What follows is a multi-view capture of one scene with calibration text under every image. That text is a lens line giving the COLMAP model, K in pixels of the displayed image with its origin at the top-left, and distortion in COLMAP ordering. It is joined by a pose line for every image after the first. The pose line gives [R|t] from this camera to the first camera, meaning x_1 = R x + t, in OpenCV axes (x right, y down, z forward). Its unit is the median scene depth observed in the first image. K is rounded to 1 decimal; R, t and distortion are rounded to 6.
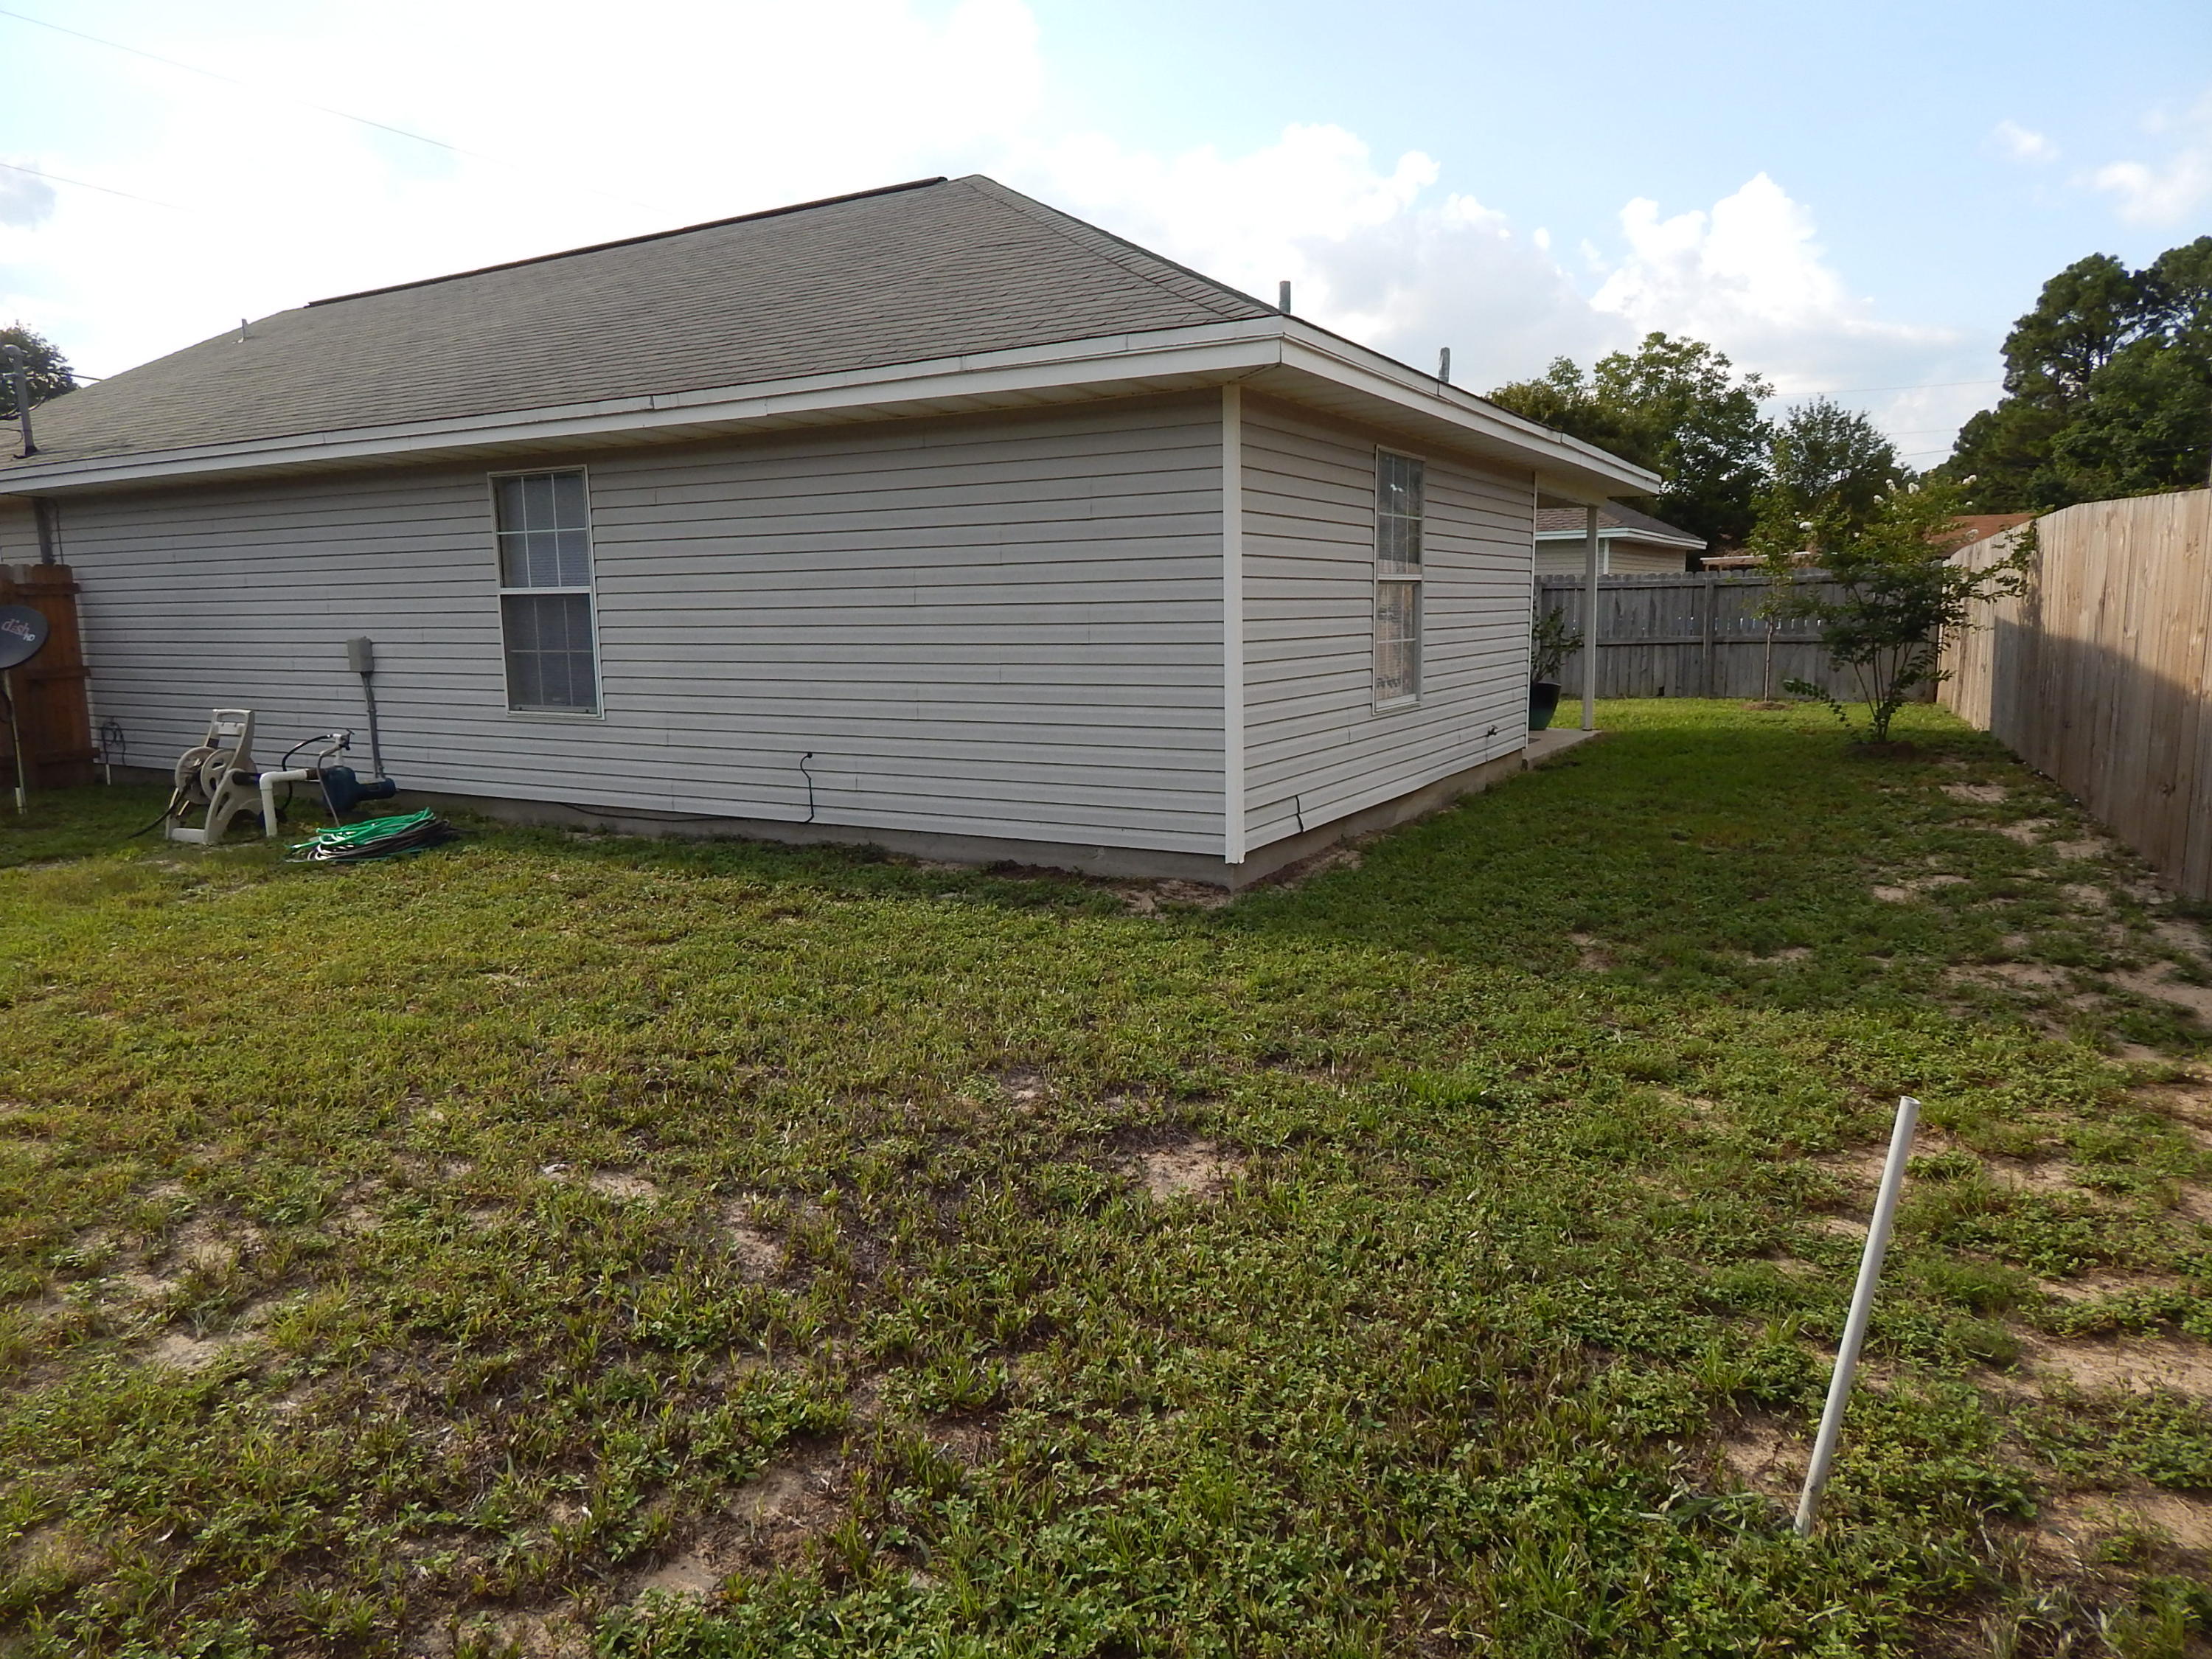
lens RADIAL K [[1450.2, 0, 1118.7], [0, 1450.2, 827.6], [0, 0, 1]] dist [0.005967, -0.014983]
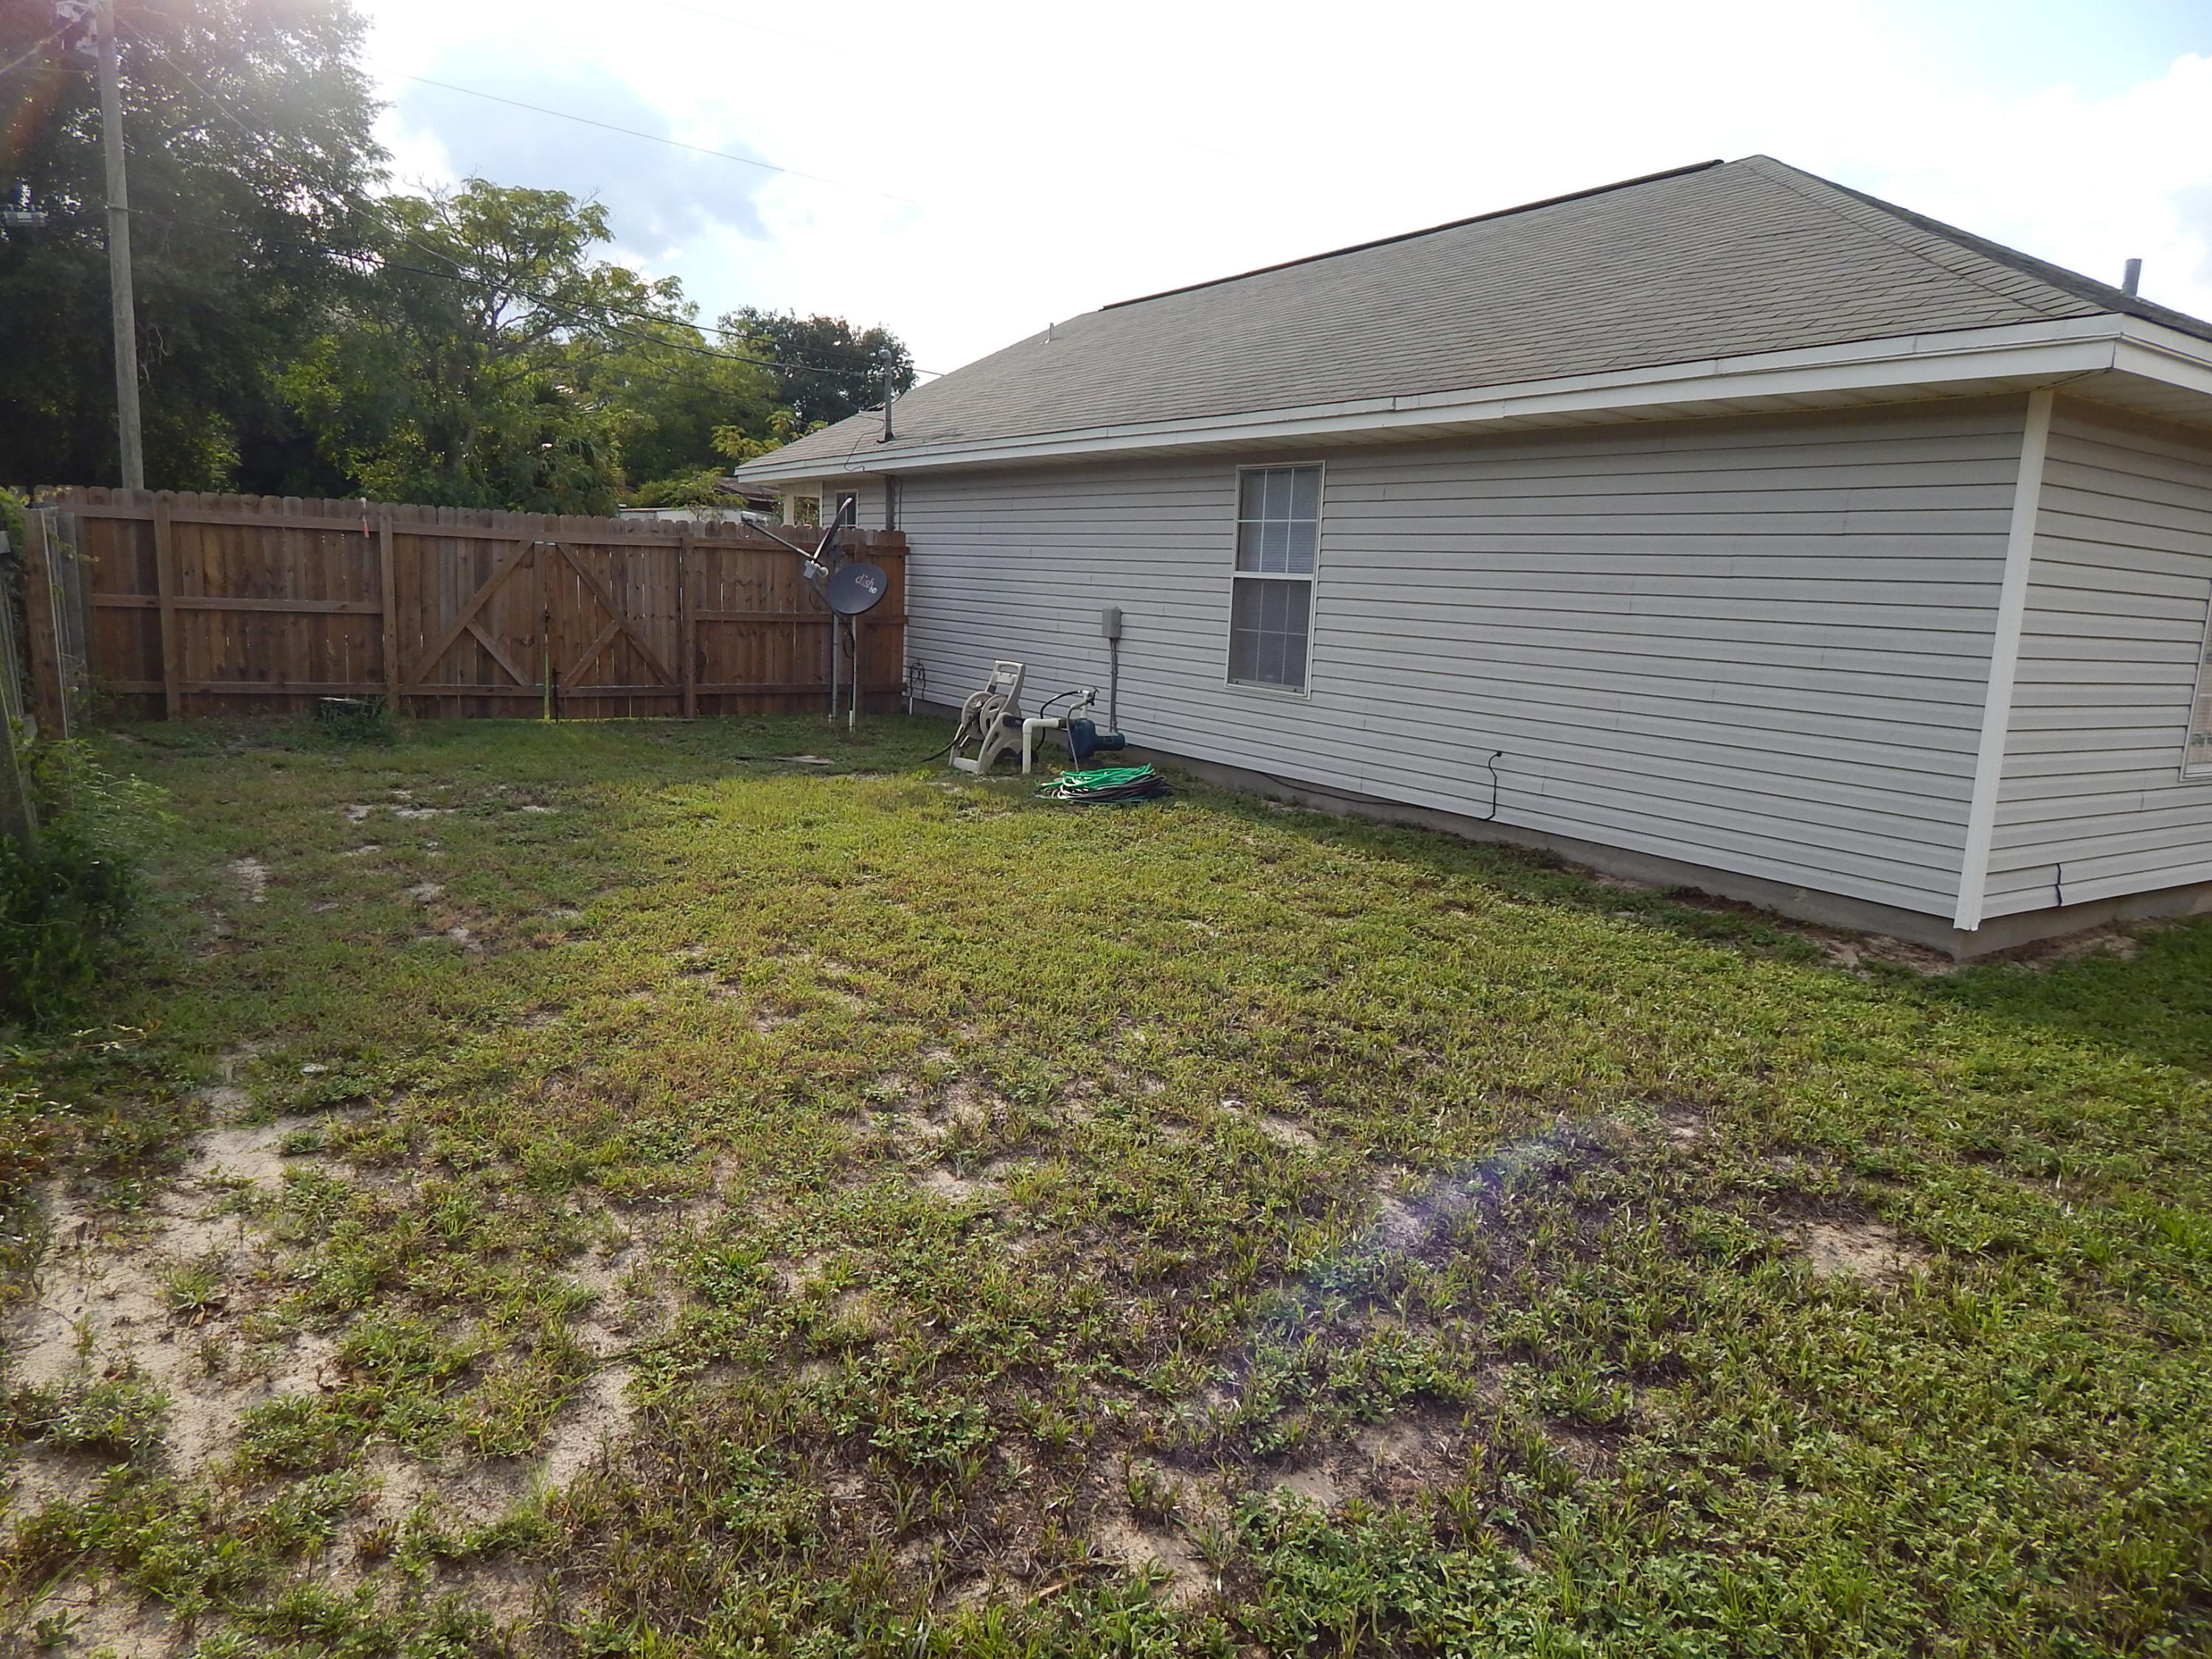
lens RADIAL K [[1468.0, 0, 1106.0], [0, 1468.0, 829.5], [0, 0, 1]] dist [-0.000230, -0.010122]
pose [[0.890250, 0.131222, -0.436161, -0.004592], [-0.126562, 0.991157, 0.039869, -0.004365], [0.437536, 0.019708, 0.898985, -0.035642]]
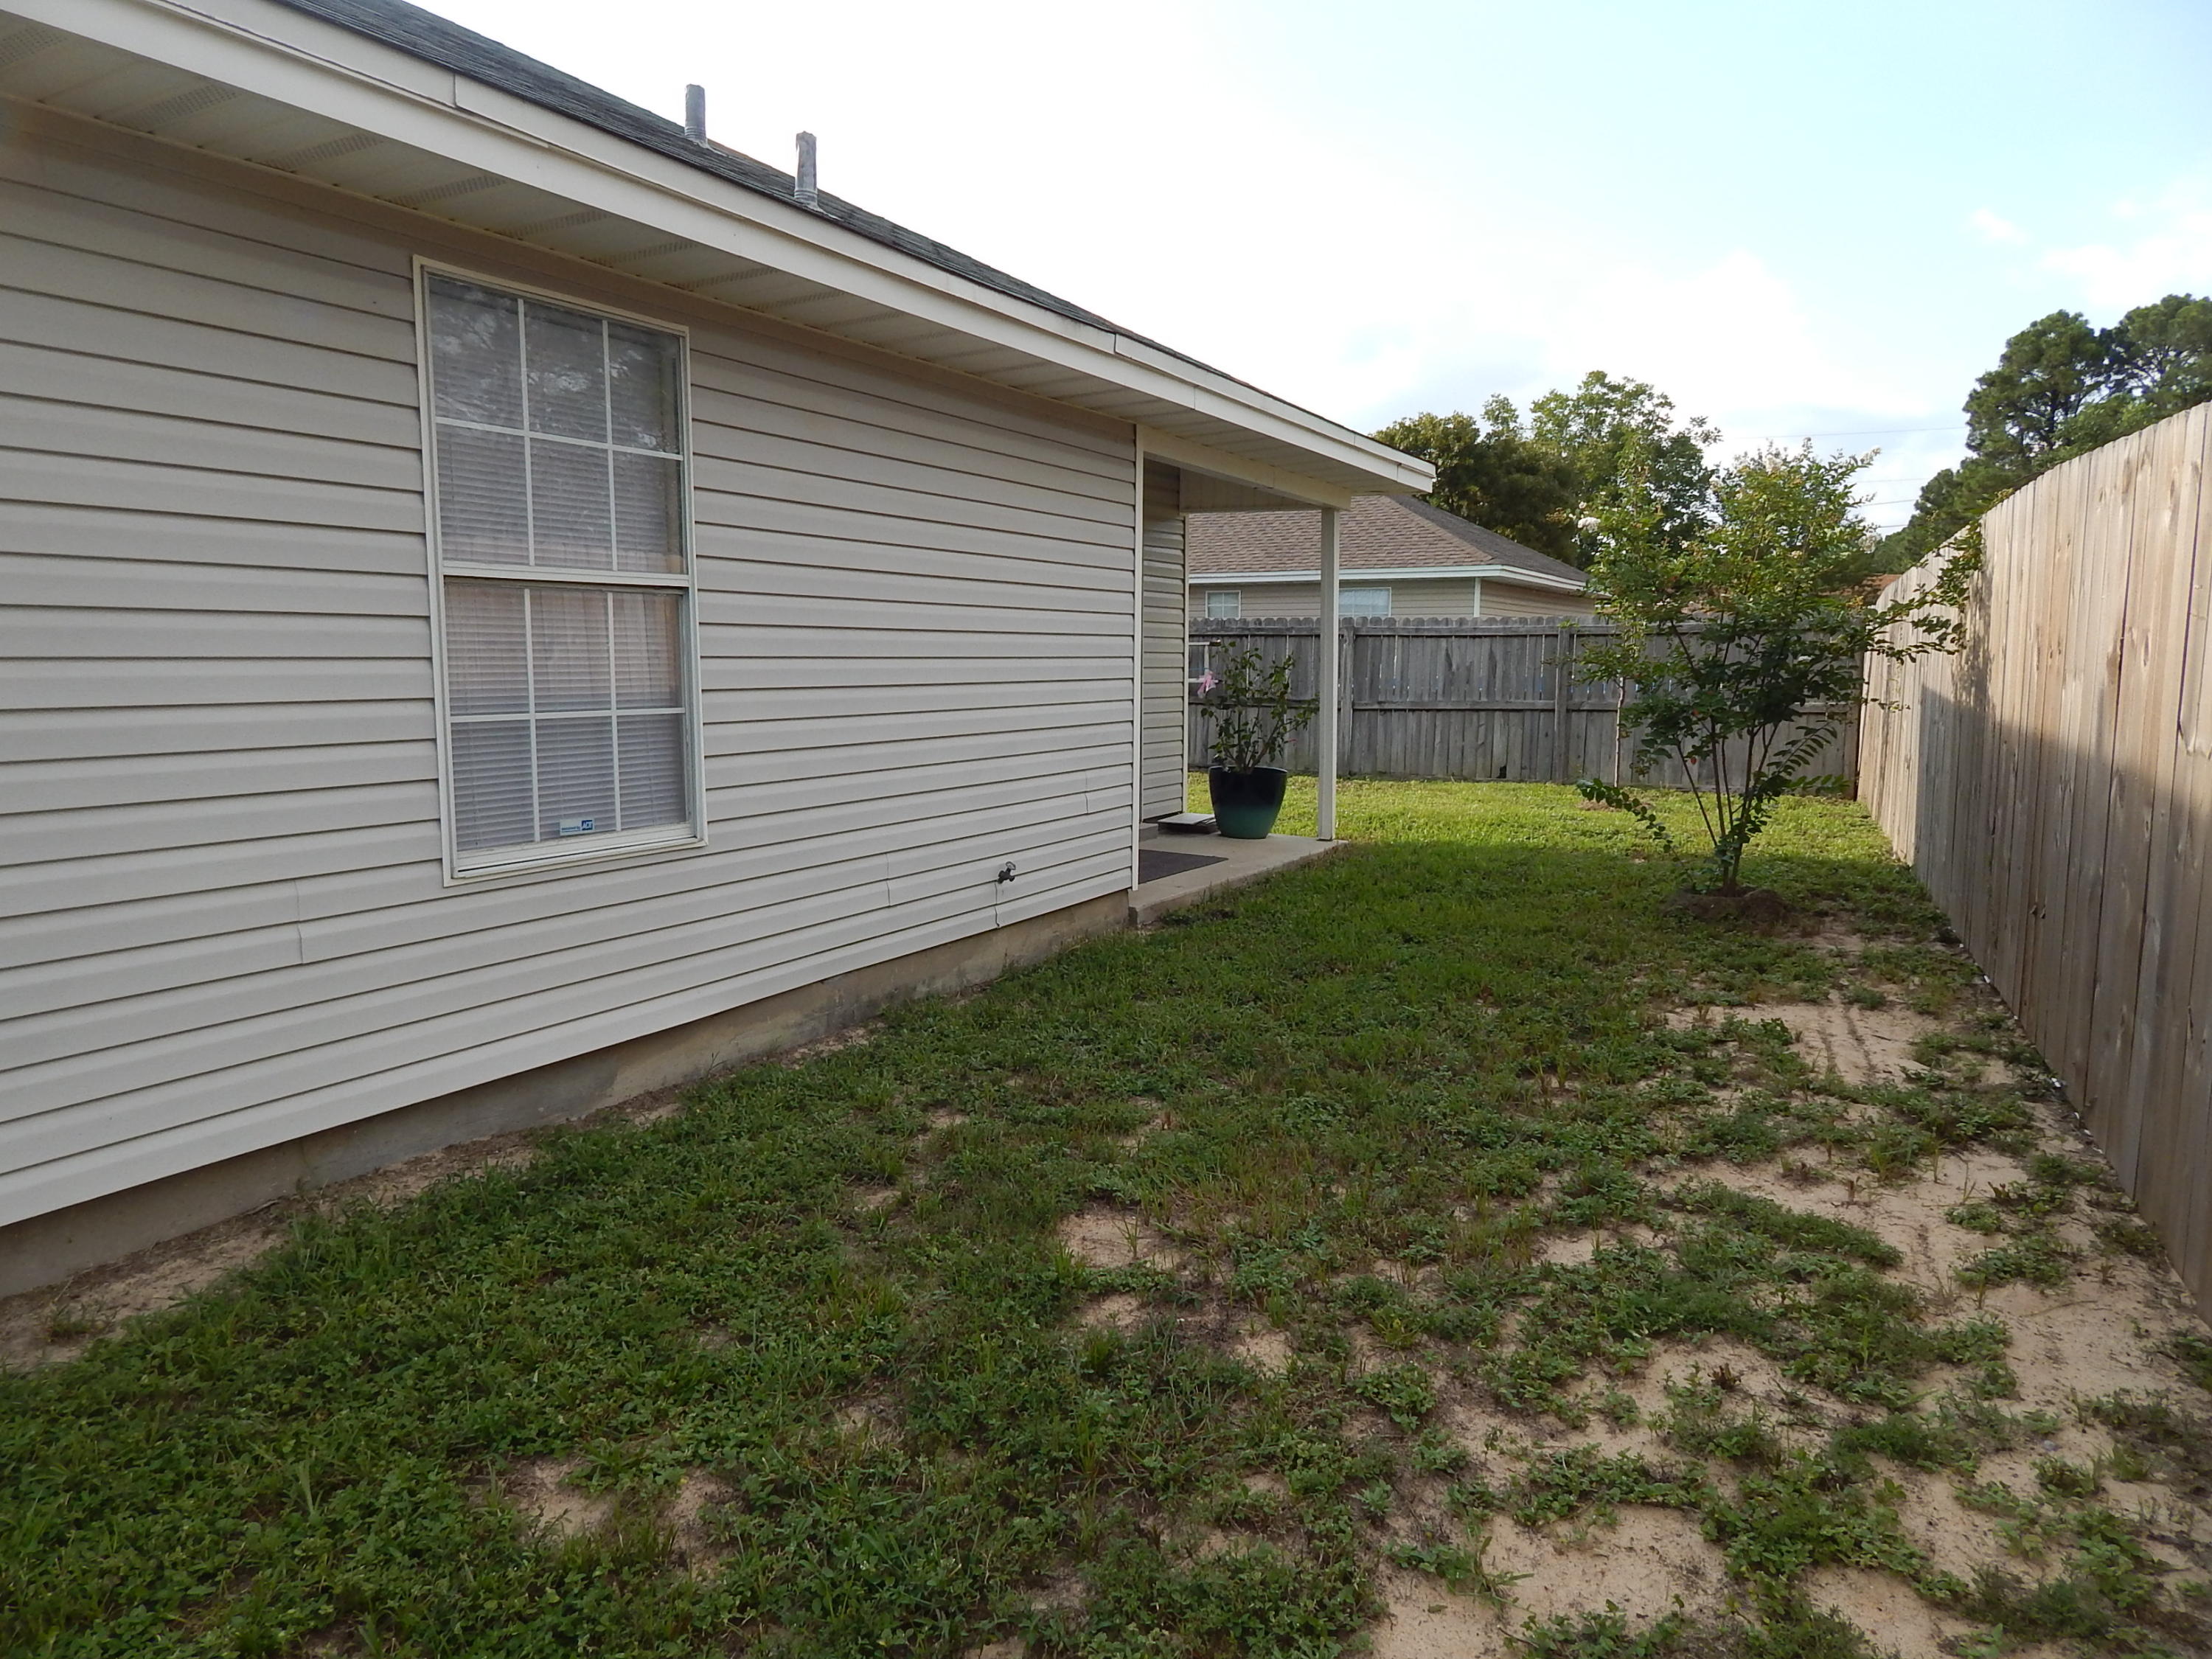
lens RADIAL K [[1468.0, 0, 1106.0], [0, 1468.0, 829.5], [0, 0, 1]] dist [-0.000230, -0.010122]
pose [[0.999684, 0.019539, 0.015829, 0.407681], [-0.019033, 0.999323, -0.031481, -0.094635], [-0.016434, 0.031170, 0.999379, 0.626239]]
